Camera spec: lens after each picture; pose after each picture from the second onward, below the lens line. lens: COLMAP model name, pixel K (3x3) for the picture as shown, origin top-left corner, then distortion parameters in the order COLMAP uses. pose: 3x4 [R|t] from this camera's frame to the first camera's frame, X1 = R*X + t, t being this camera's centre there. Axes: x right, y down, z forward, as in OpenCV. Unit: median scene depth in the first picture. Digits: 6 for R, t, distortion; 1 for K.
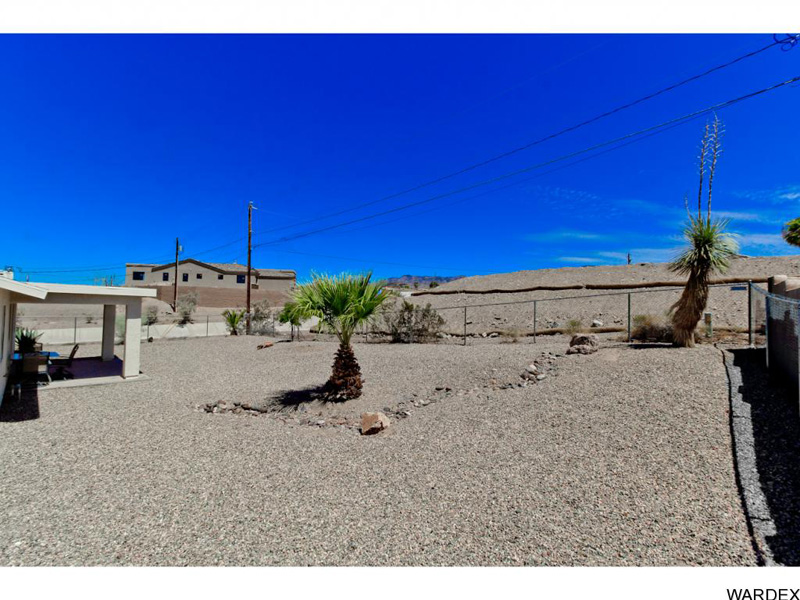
lens RADIAL K [[365.1, 0, 399.3], [0, 365.1, 300.4], [0, 0, 1]] dist [0.012062, -0.003317]
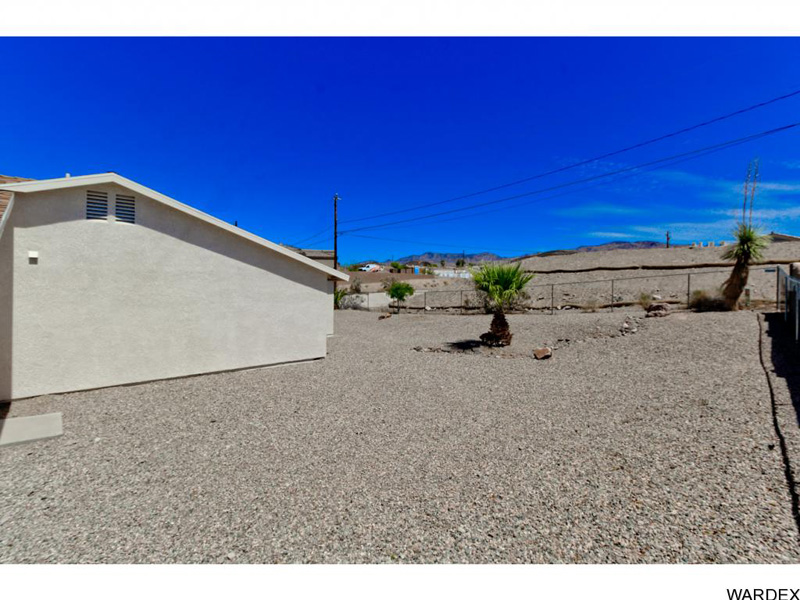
lens RADIAL K [[365.1, 0, 421.8], [0, 365.1, 293.4], [0, 0, 1]] dist [0.012062, -0.003317]
pose [[0.999708, -0.003842, -0.023857, -0.356758], [0.004781, 0.999211, 0.039438, -0.006862], [0.023687, -0.039540, 0.998937, -0.415676]]
